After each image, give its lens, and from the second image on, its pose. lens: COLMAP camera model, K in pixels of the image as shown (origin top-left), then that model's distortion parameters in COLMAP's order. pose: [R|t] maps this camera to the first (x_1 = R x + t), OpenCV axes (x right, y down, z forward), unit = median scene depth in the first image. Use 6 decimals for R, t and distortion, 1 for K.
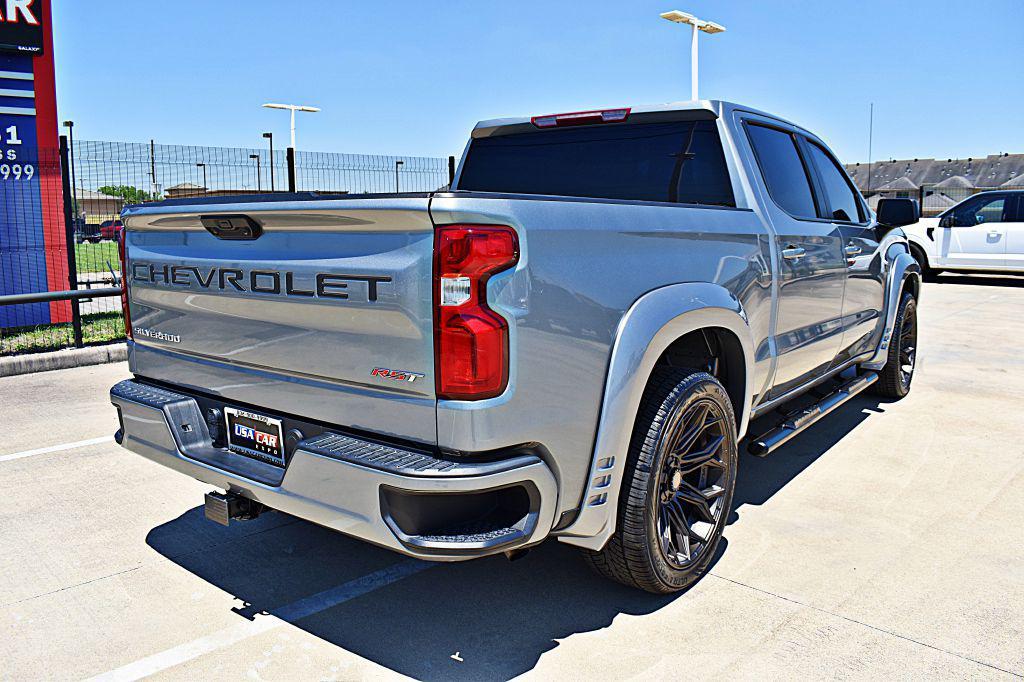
lens RADIAL K [[788.3, 0, 513.2], [0, 788.3, 332.2], [0, 0, 1]] dist [-0.099075, 0.017787]
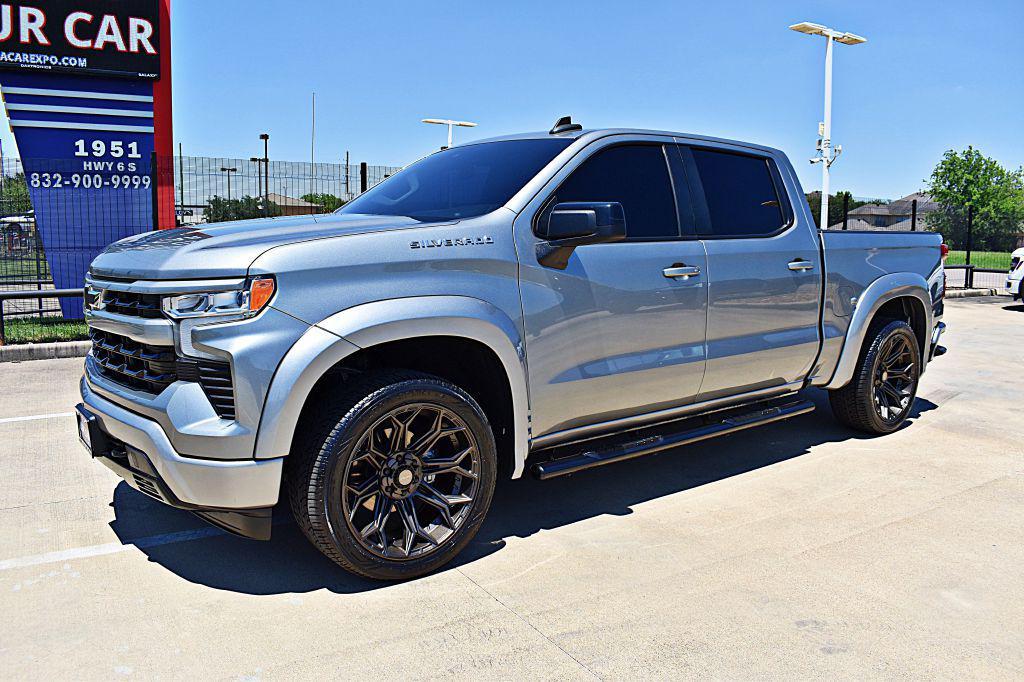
lens RADIAL K [[788.3, 0, 510.4], [0, 788.3, 334.5], [0, 0, 1]] dist [-0.099075, 0.017787]
pose [[0.972052, 0.050281, -0.229316, 0.370723], [-0.053561, 0.998532, -0.008097, -0.001426], [0.228572, 0.020153, 0.973318, -0.013724]]
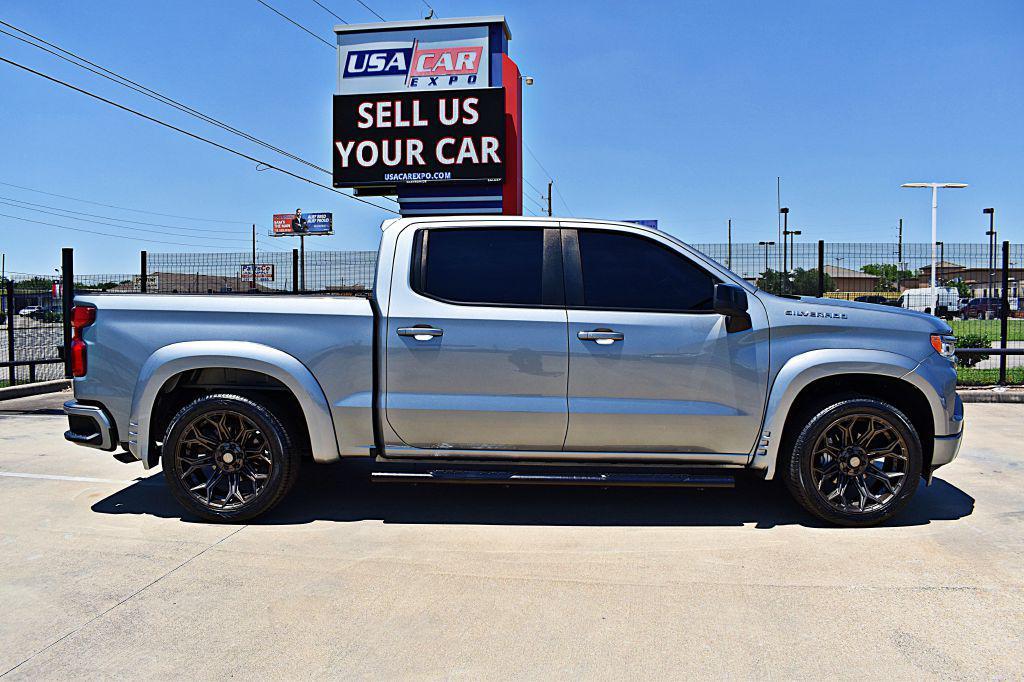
lens RADIAL K [[788.3, 0, 512.7], [0, 788.3, 339.7], [0, 0, 1]] dist [-0.099075, 0.017787]
pose [[0.599534, 0.048973, -0.798850, 1.228070], [-0.121083, 0.992187, -0.030048, -0.056596], [0.791137, 0.114742, 0.600780, 0.291005]]
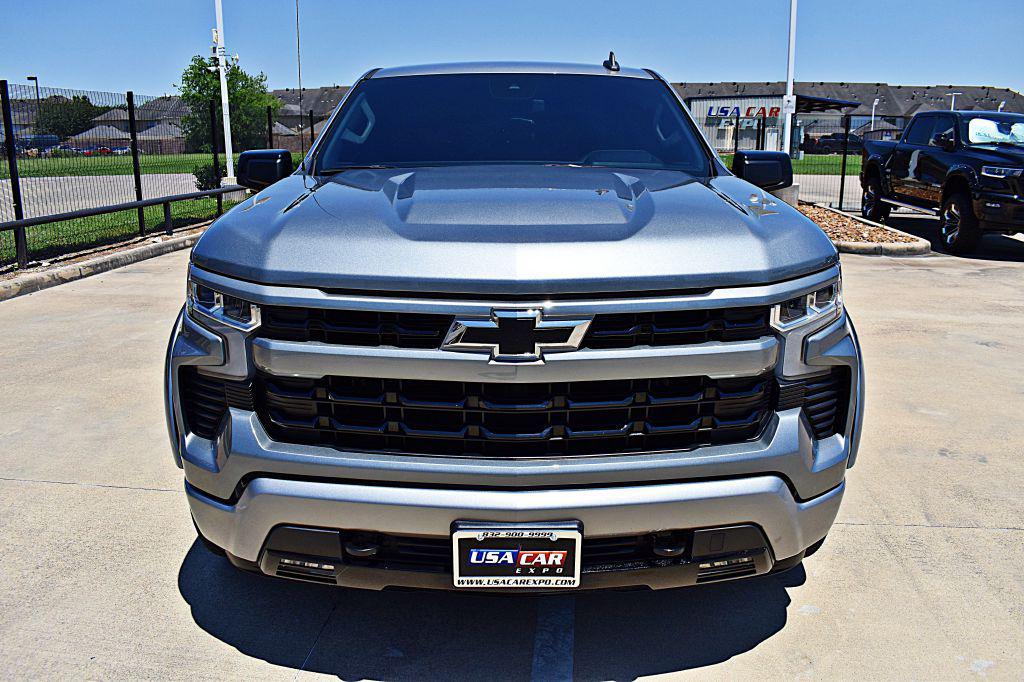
lens RADIAL K [[788.3, 0, 507.3], [0, 788.3, 337.9], [0, 0, 1]] dist [-0.099075, 0.017787]
pose [[0.781691, -0.141318, 0.607444, -0.442568], [0.079342, 0.988609, 0.127893, -0.073215], [-0.618598, -0.051777, 0.783999, 0.269367]]
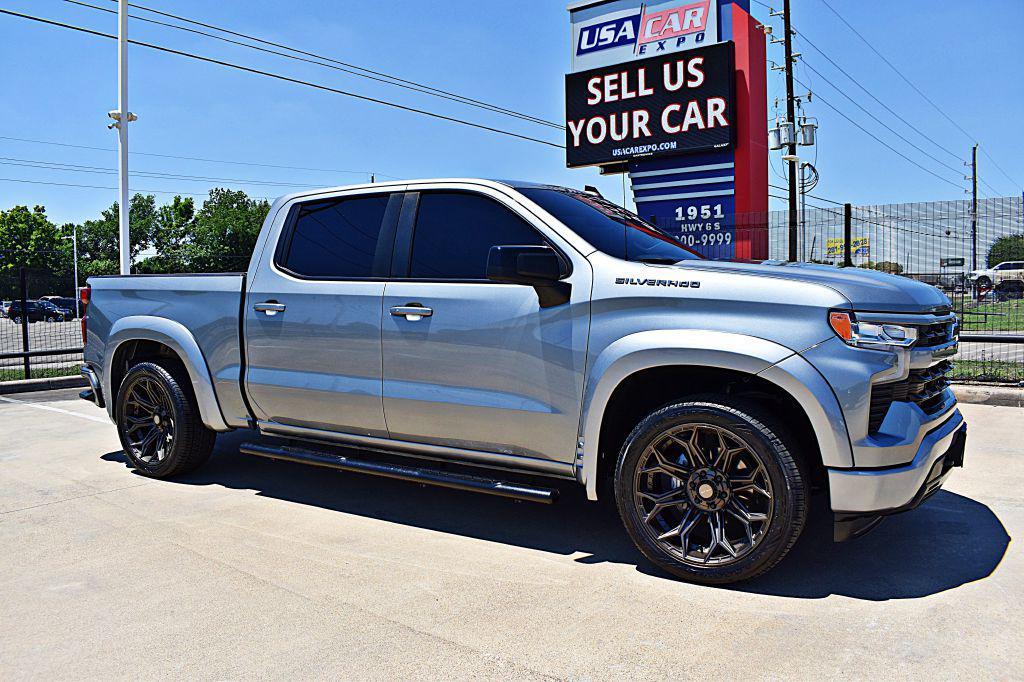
lens RADIAL K [[788.3, 0, 511.1], [0, 788.3, 340.9], [0, 0, 1]] dist [-0.099075, 0.017787]
pose [[0.110555, 0.073451, -0.991152, 1.389129], [-0.128947, 0.989896, 0.058975, -0.143832], [0.985470, 0.121286, 0.118909, 1.034388]]
